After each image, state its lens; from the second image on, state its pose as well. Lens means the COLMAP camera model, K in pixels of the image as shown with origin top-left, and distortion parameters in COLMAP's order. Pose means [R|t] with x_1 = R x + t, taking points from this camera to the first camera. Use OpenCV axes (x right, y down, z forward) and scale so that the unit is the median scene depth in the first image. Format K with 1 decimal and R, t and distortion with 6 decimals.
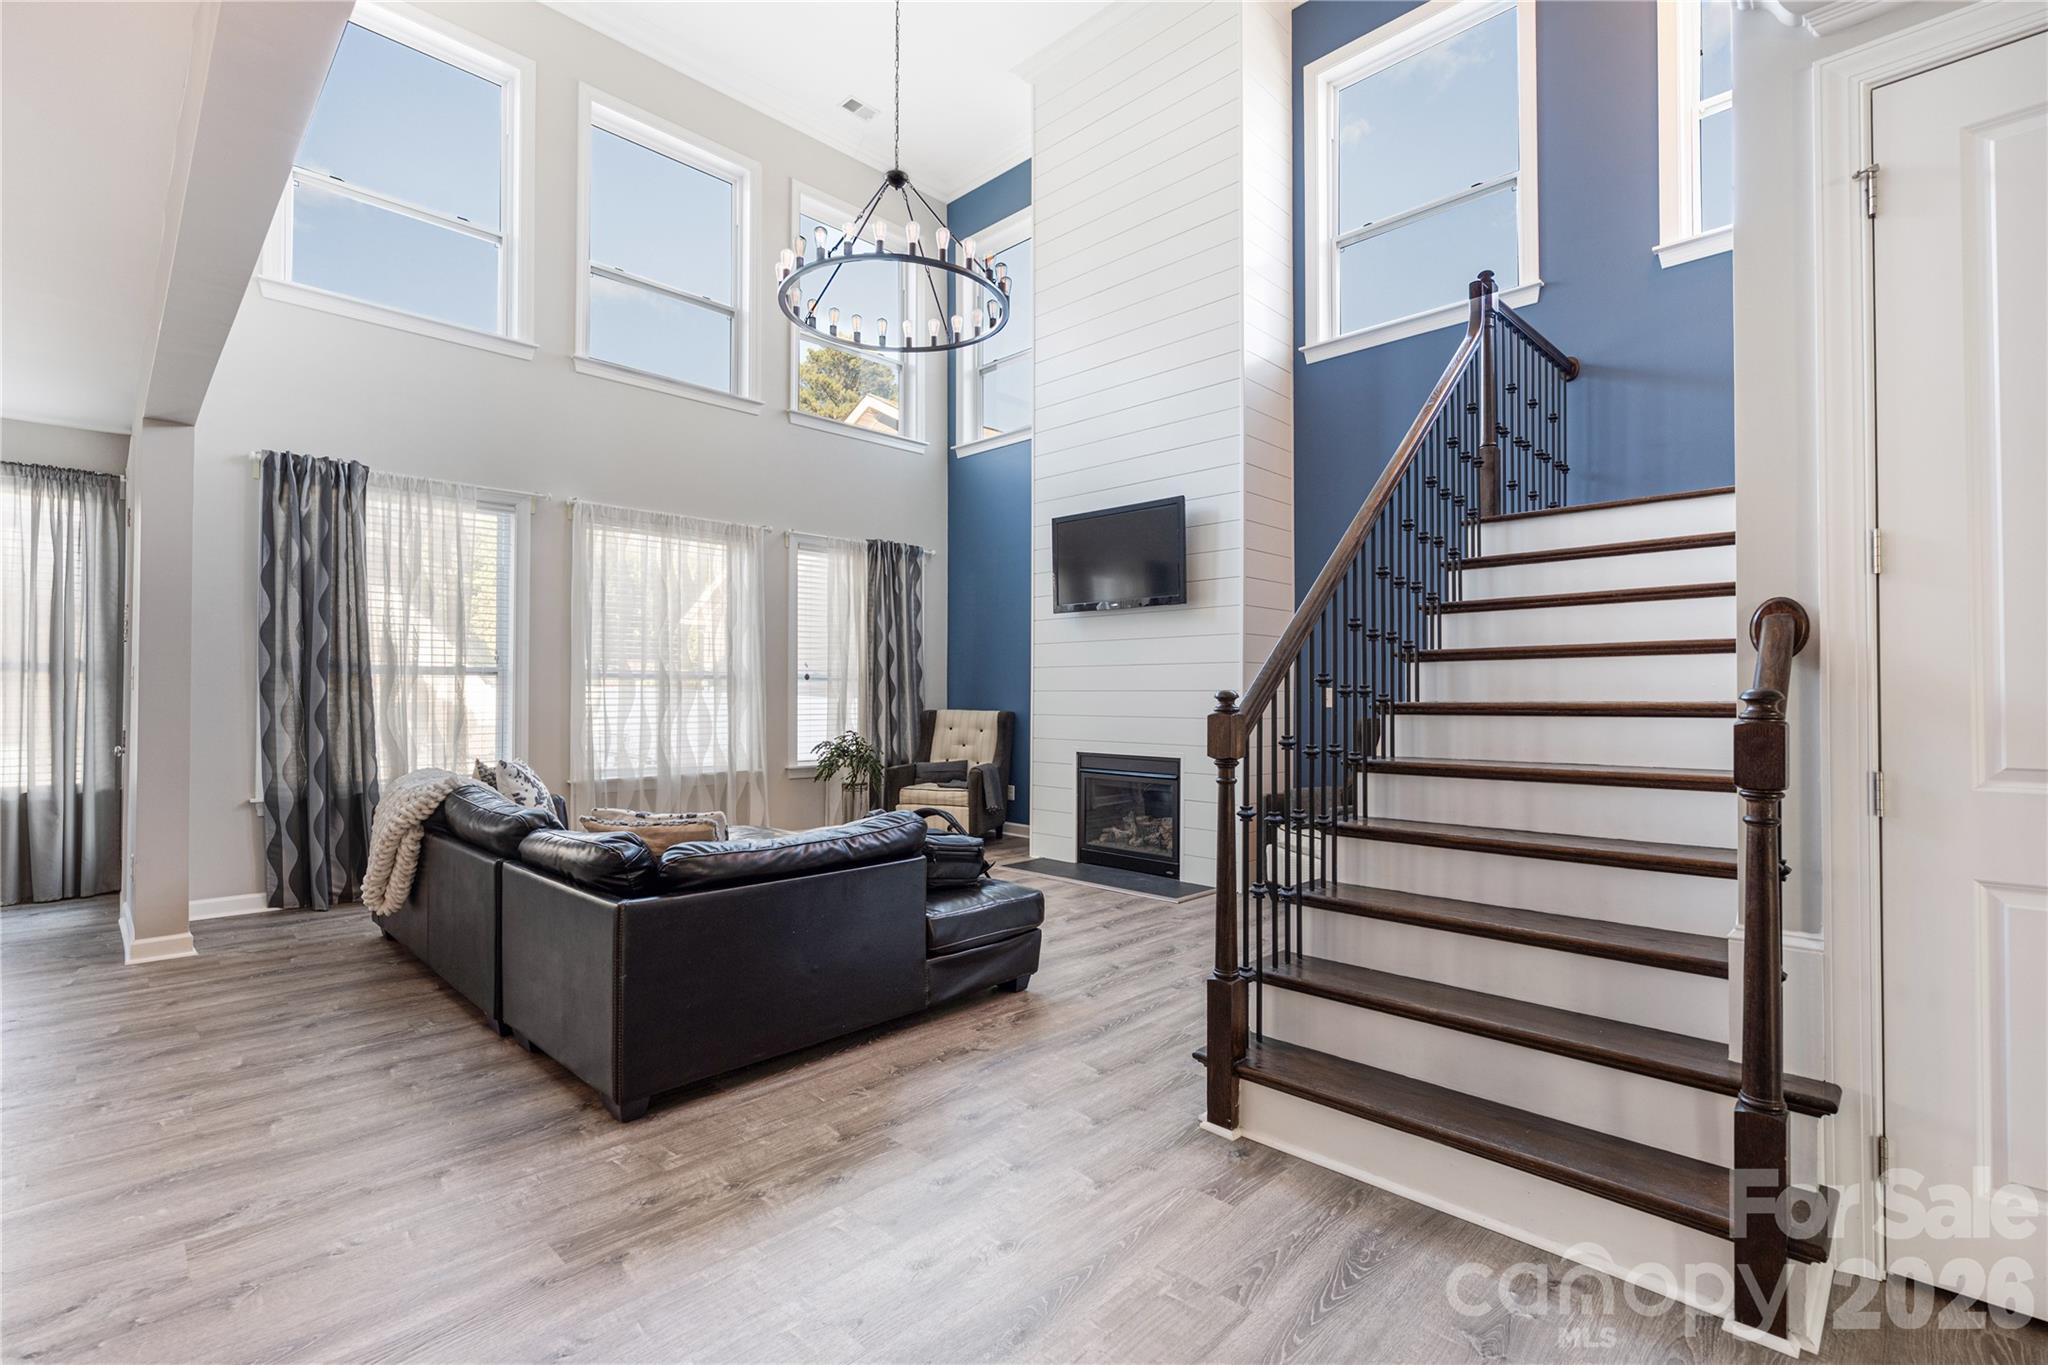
lens RADIAL K [[924.5, 0, 1012.1], [0, 924.5, 682.2], [0, 0, 1]] dist [0.001087, -0.000843]
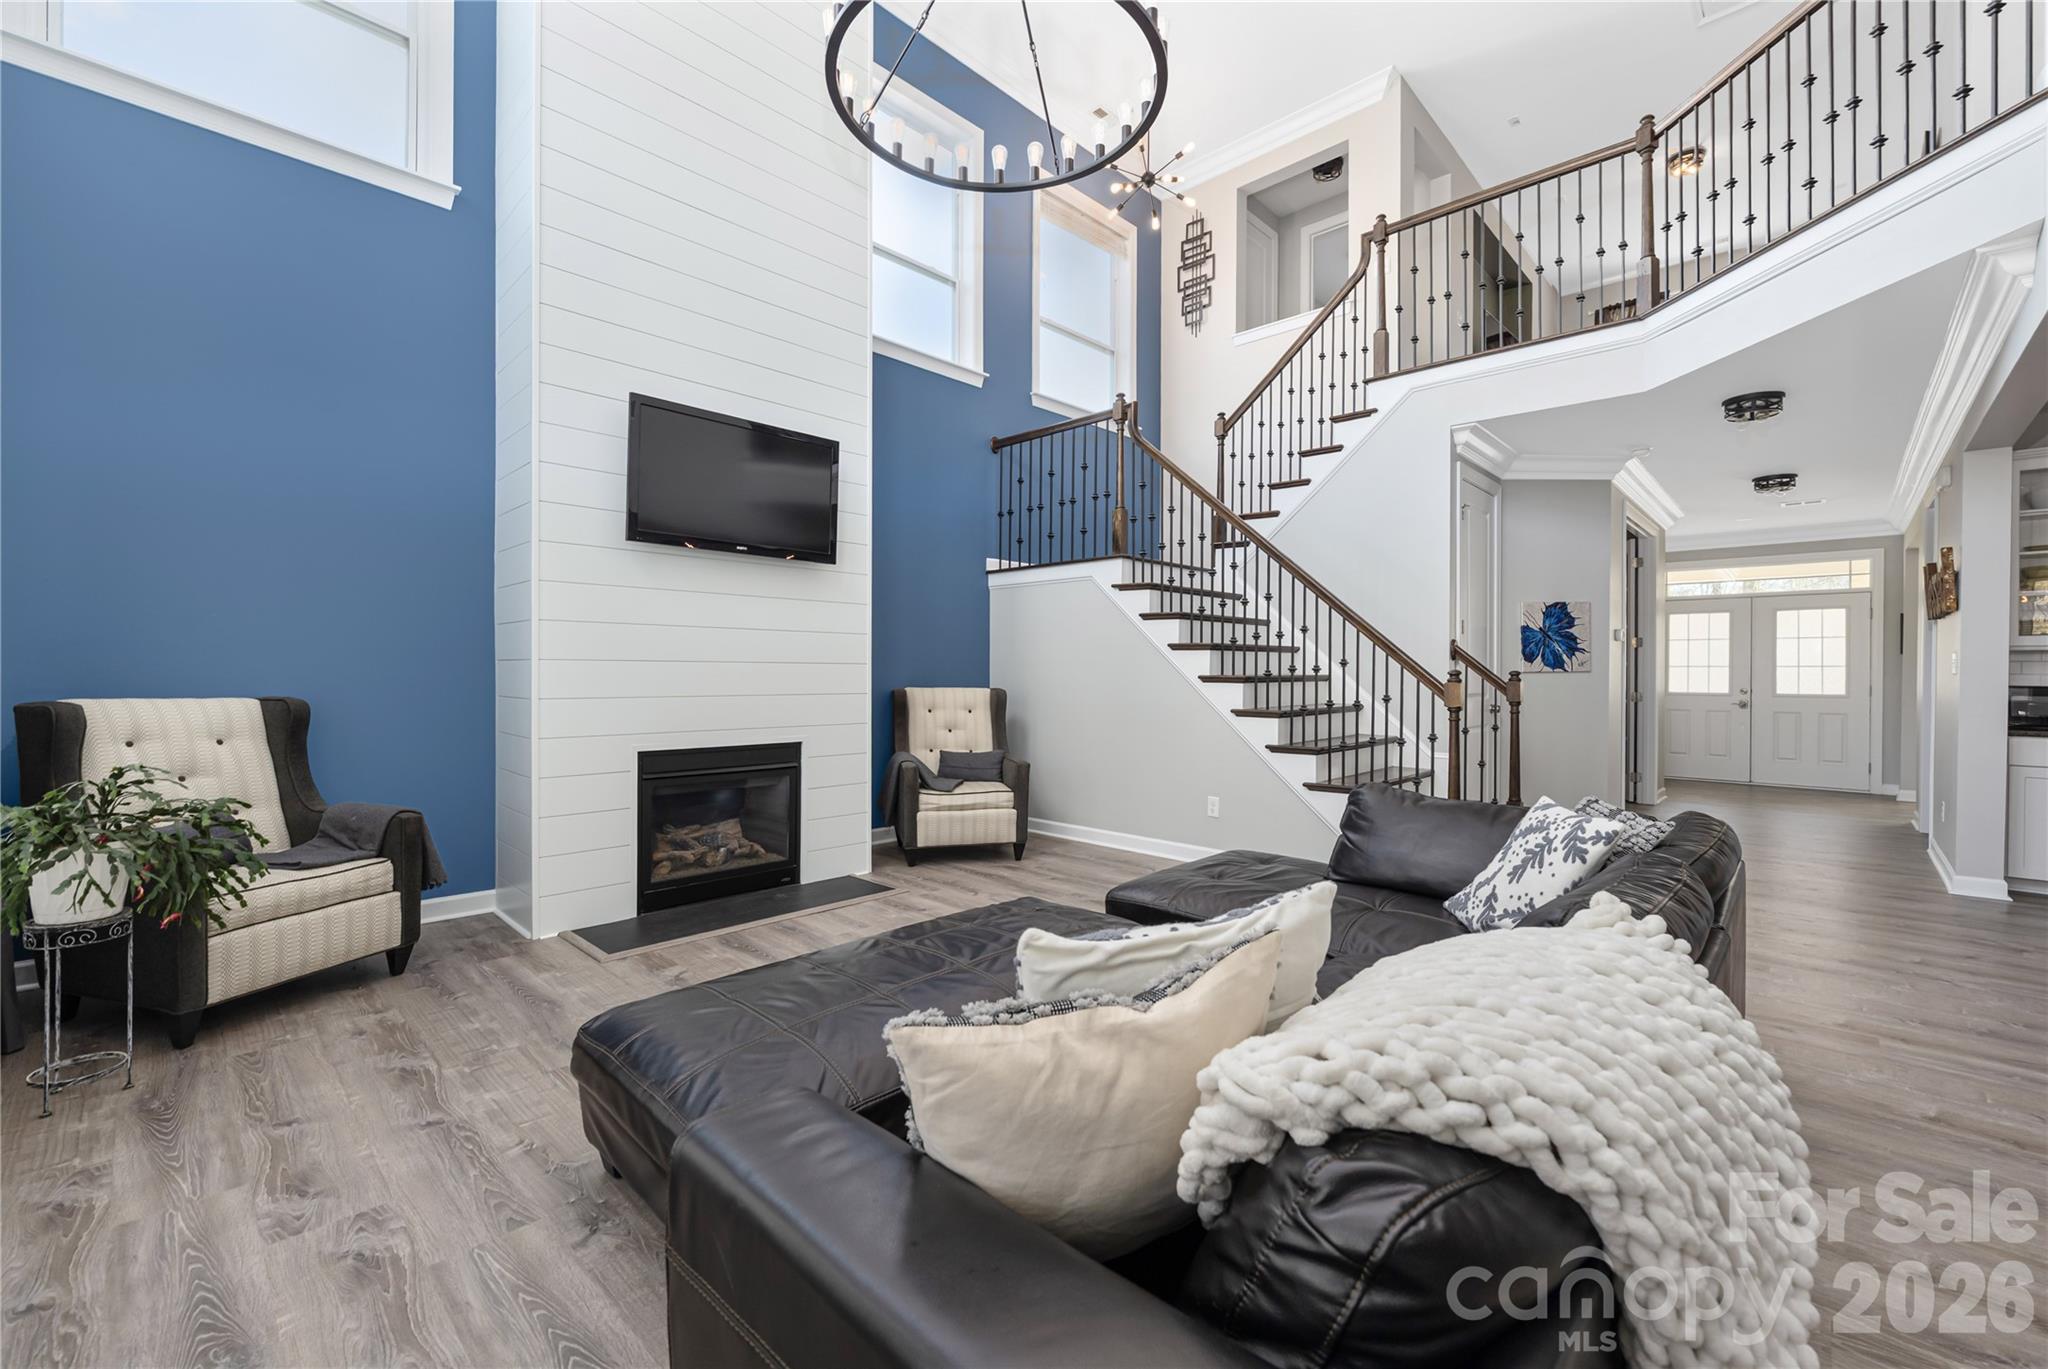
lens RADIAL K [[833.0, 0, 1031.5], [0, 833.0, 676.9], [0, 0, 1]] dist [-0.001851, 0.000100]
pose [[-0.023516, -0.013756, 0.999629, -0.663083], [-0.021652, 0.999678, 0.013247, 0.007820], [-0.999489, -0.021332, -0.023806, 0.888251]]
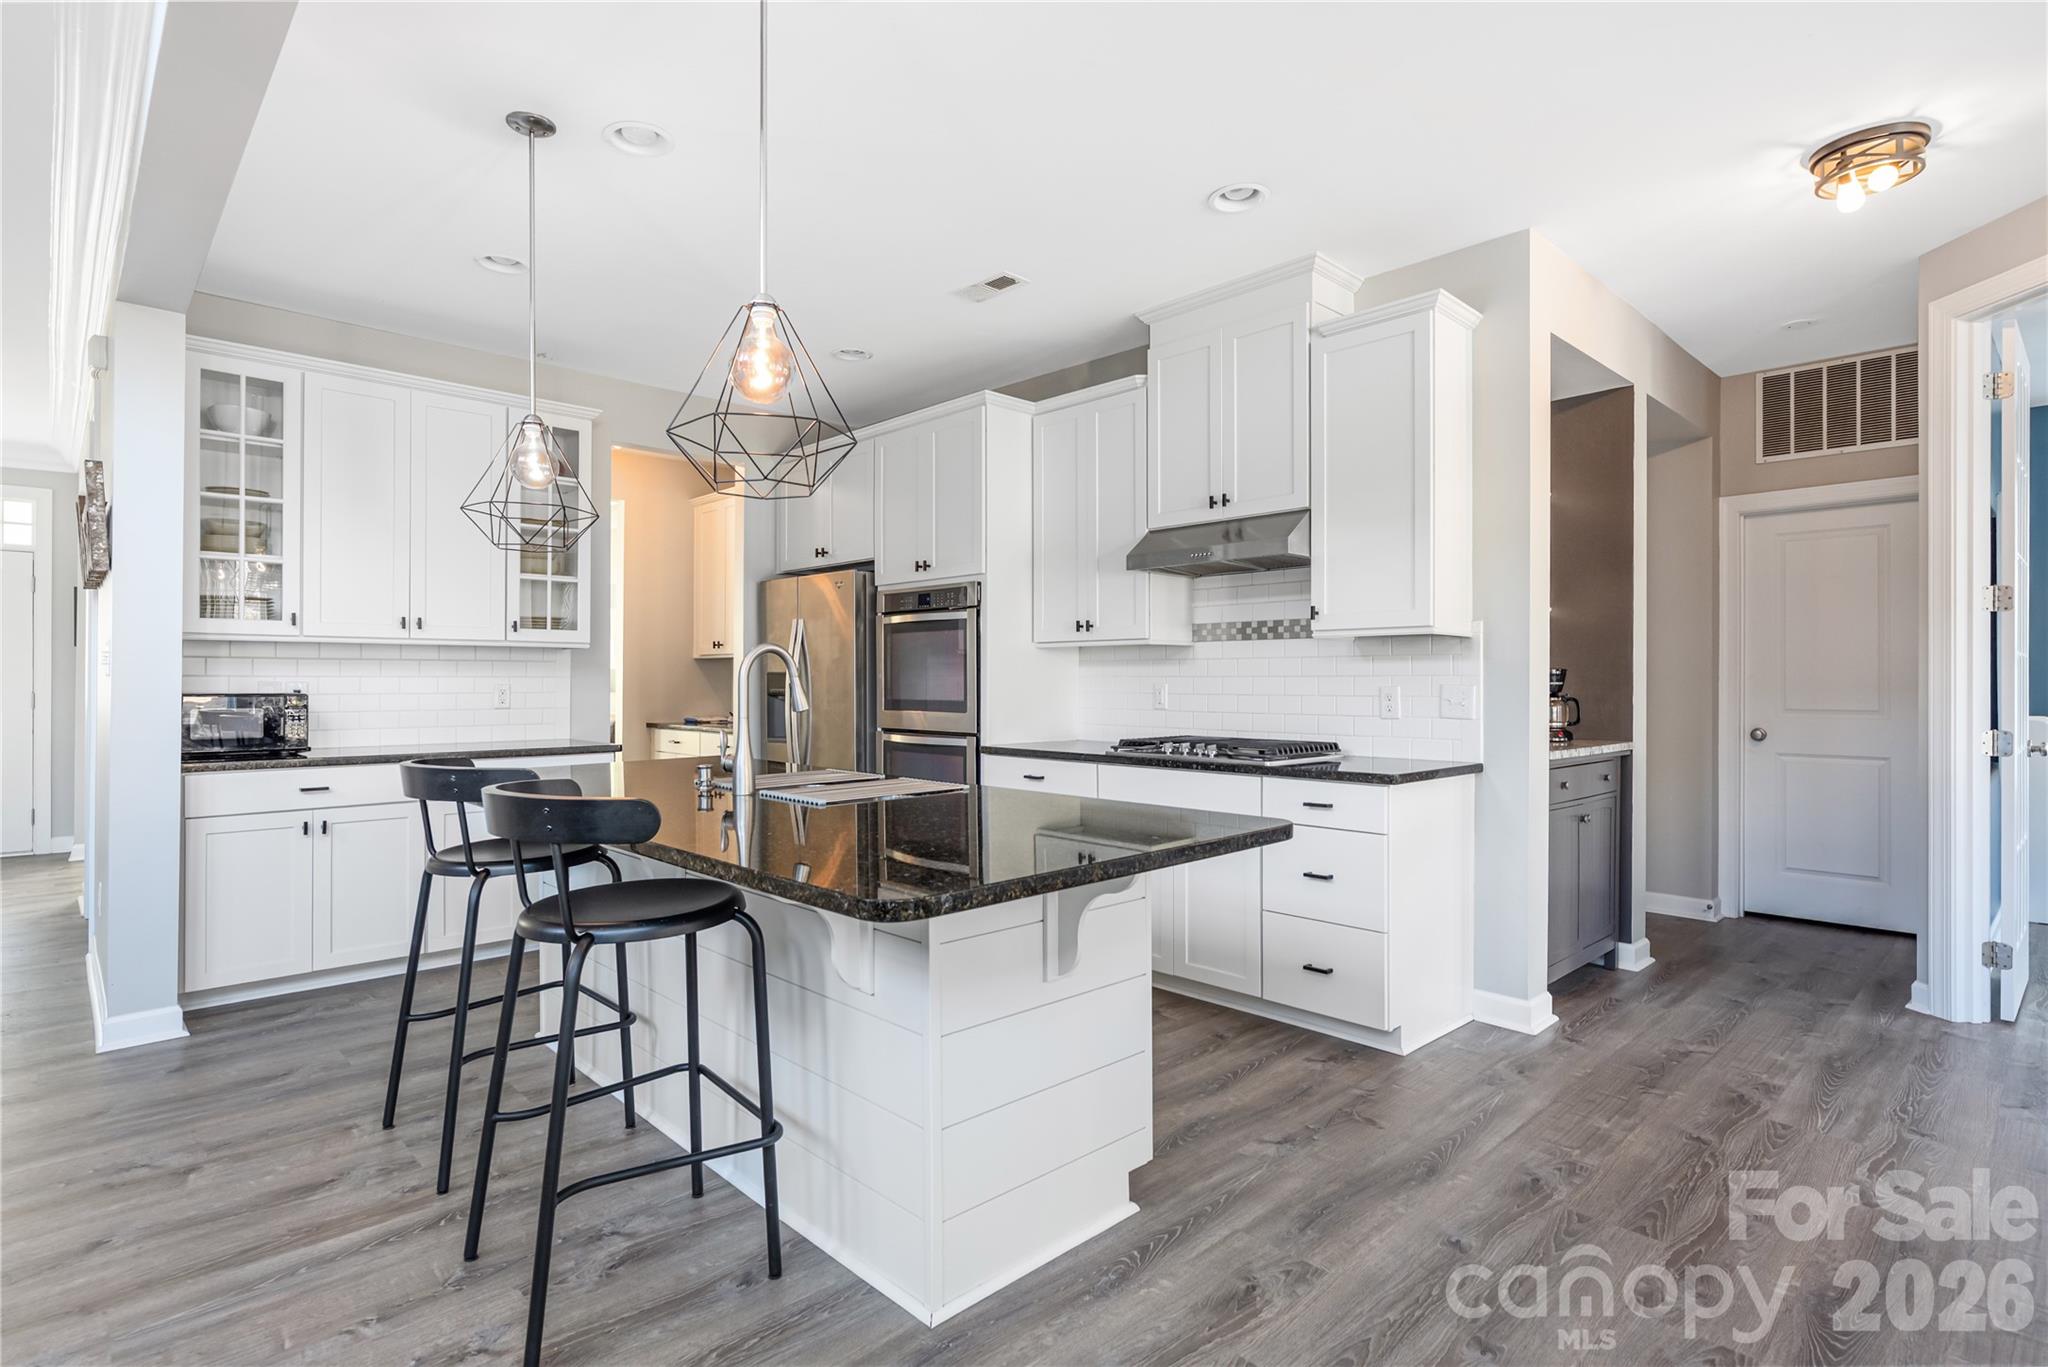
lens RADIAL K [[1034.6, 0, 1020.9], [0, 1034.6, 673.1], [0, 0, 1]] dist [-0.002178, -0.001901]
pose [[-0.999703, -0.003820, 0.024078, -0.402564], [-0.004238, 0.999841, -0.017340, 0.004041], [-0.024008, -0.017437, -0.999560, 0.531884]]
